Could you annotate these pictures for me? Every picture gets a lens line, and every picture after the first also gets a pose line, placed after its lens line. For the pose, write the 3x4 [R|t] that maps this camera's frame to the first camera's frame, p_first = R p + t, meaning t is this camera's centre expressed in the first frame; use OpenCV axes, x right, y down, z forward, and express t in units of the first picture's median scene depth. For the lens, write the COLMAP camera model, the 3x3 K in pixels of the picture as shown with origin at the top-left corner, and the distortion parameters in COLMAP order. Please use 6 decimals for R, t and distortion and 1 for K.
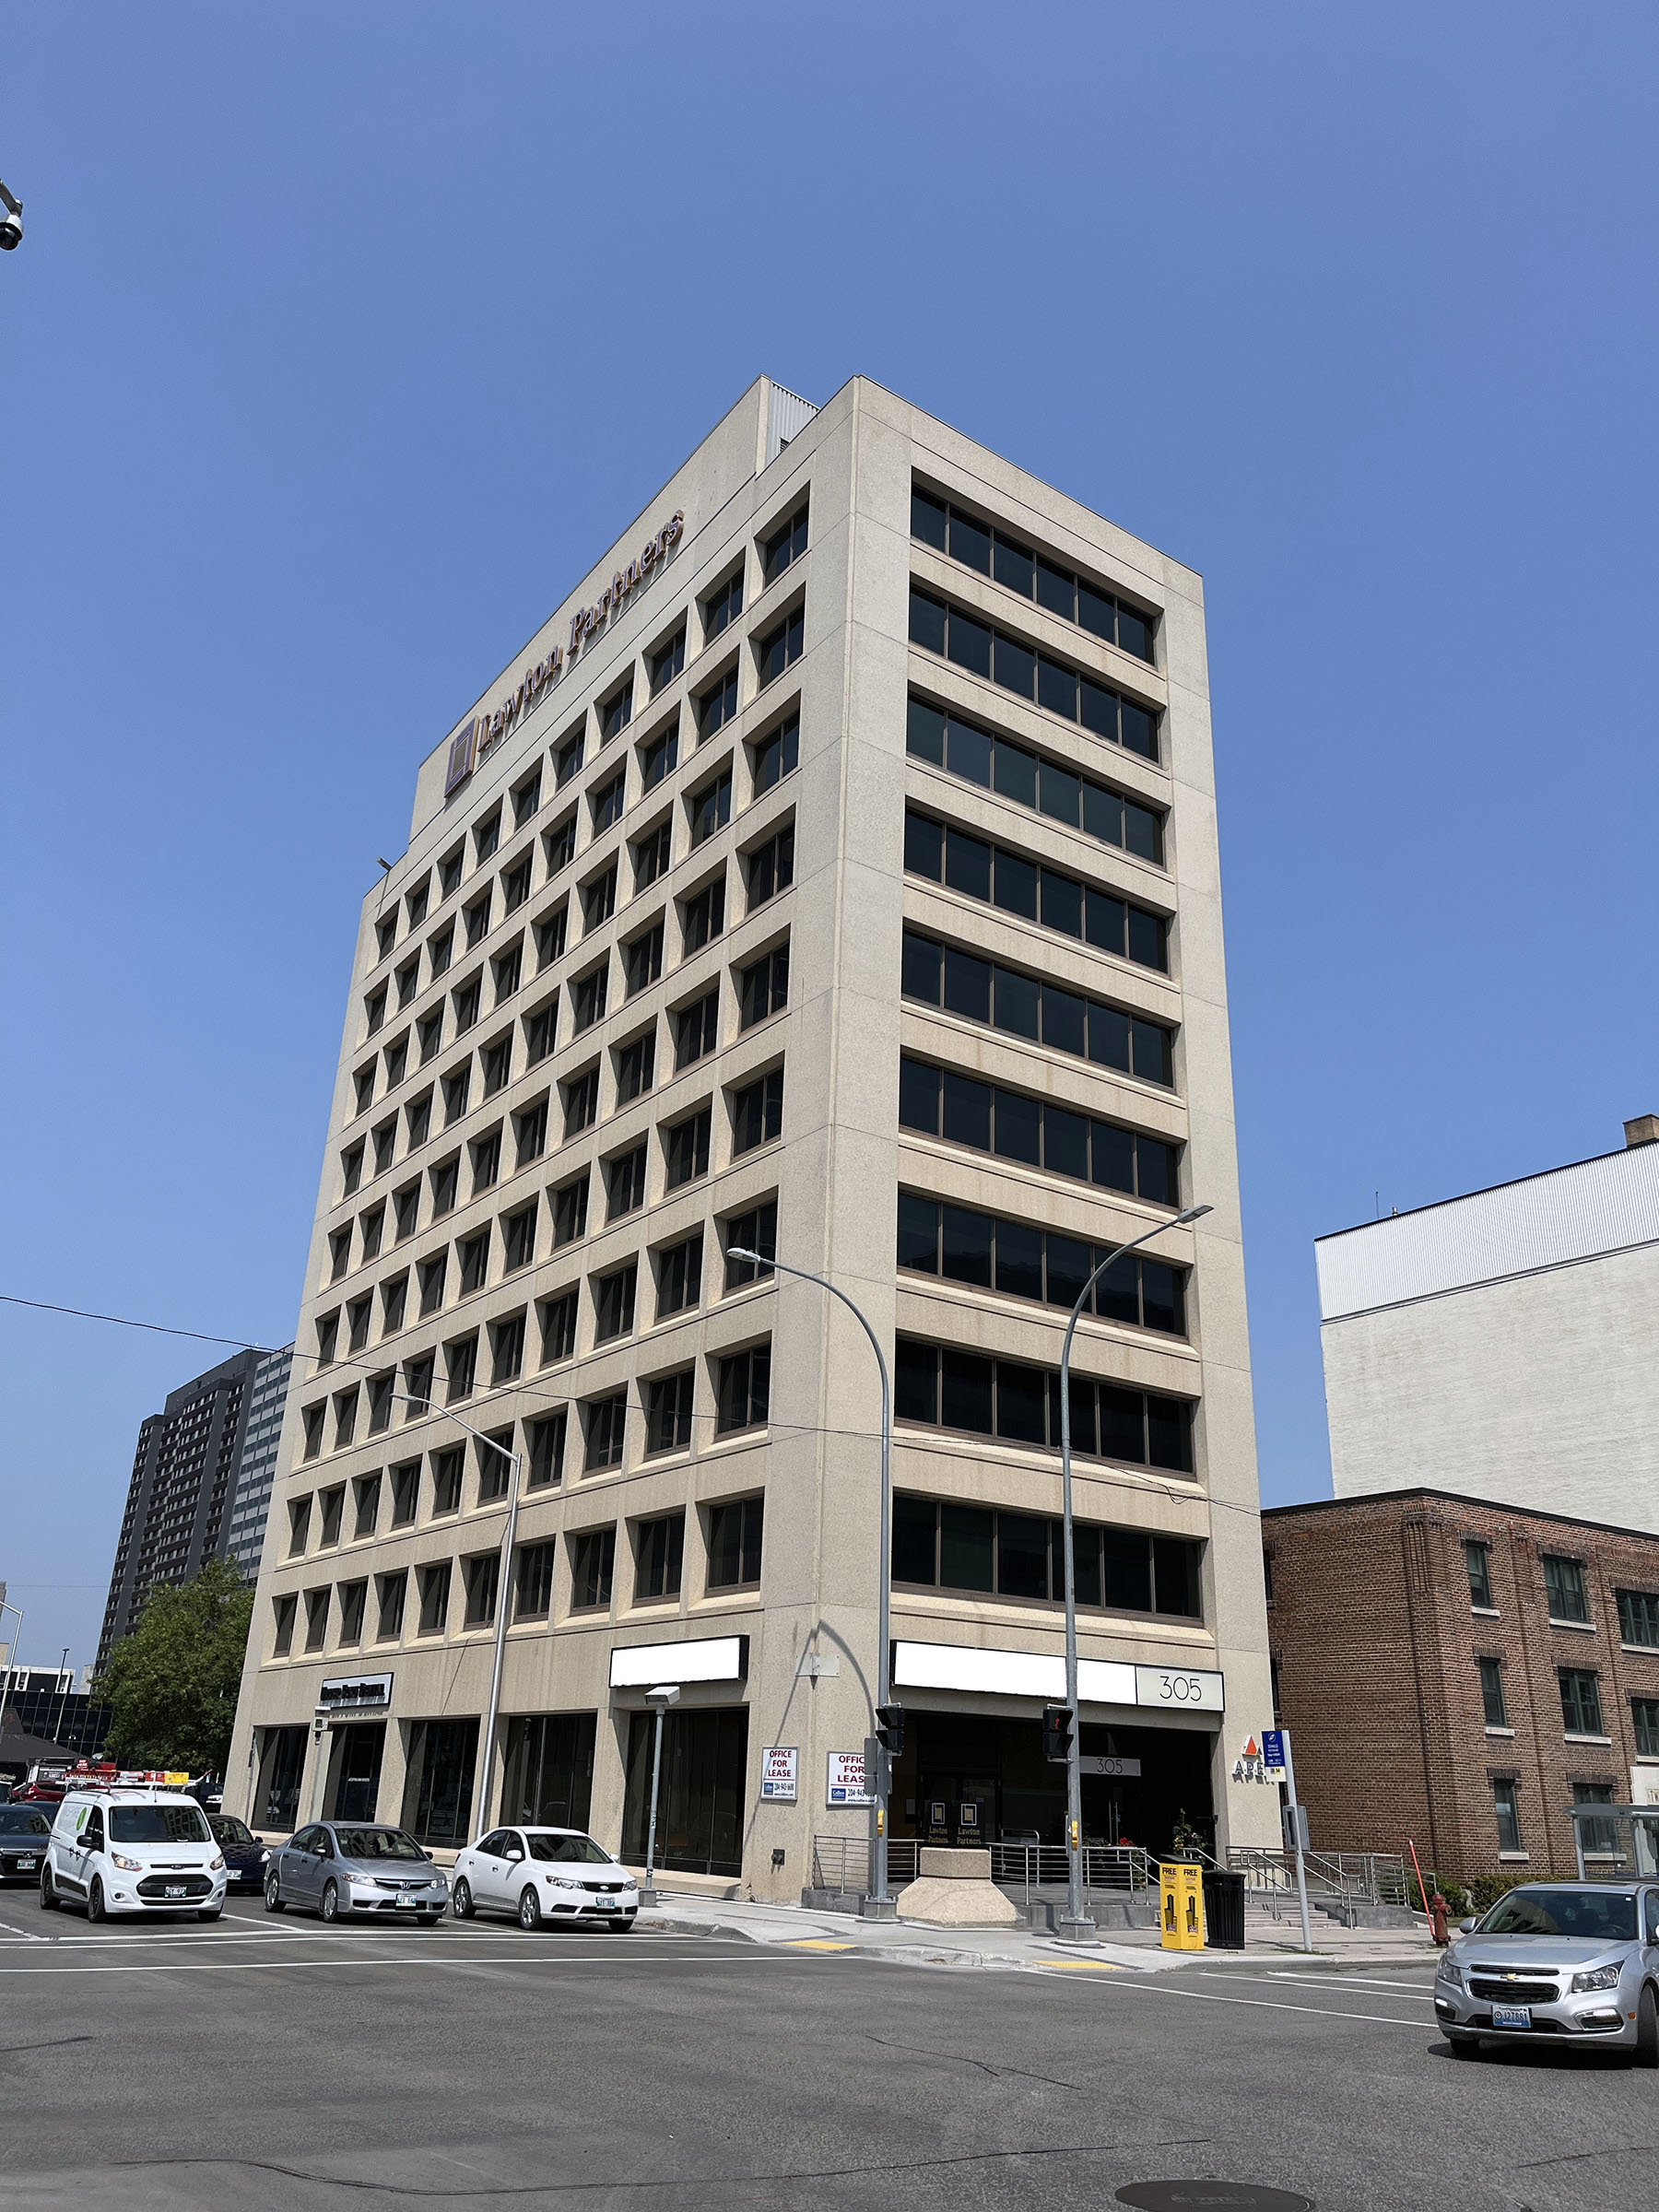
lens RADIAL K [[1666.4, 0, 829.5], [0, 1666.4, 1106.0], [0, 0, 1]] dist [0.003271, -0.062104]
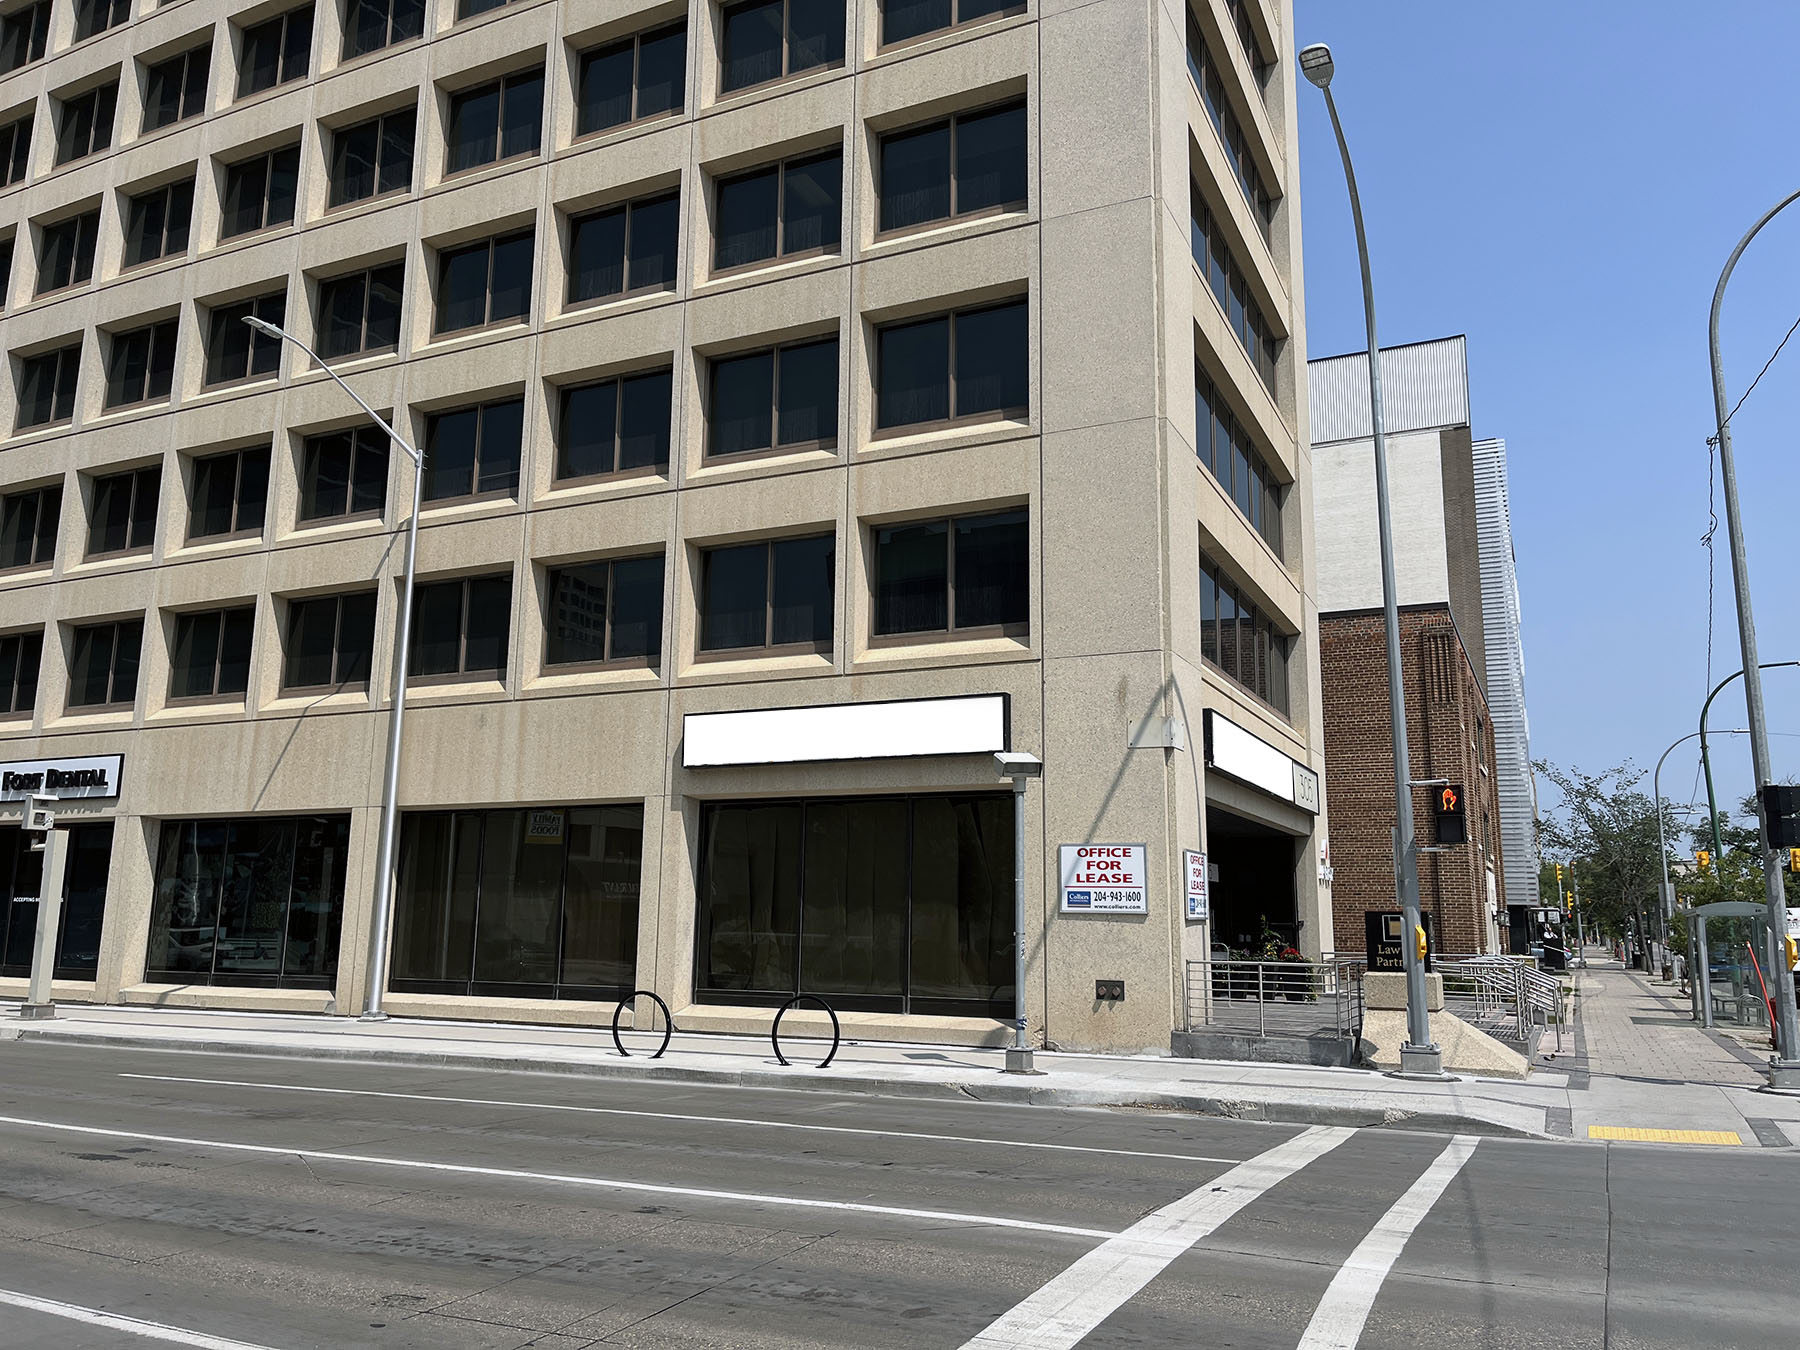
lens RADIAL K [[1467.4, 0, 900.2], [0, 1467.4, 619.2], [0, 0, 1]] dist [0.083934, -0.155533]
pose [[0.892637, 0.066237, 0.445884, -0.334342], [-0.156797, 0.973002, 0.169358, 0.169092], [-0.422628, -0.221088, 0.878923, 0.428986]]
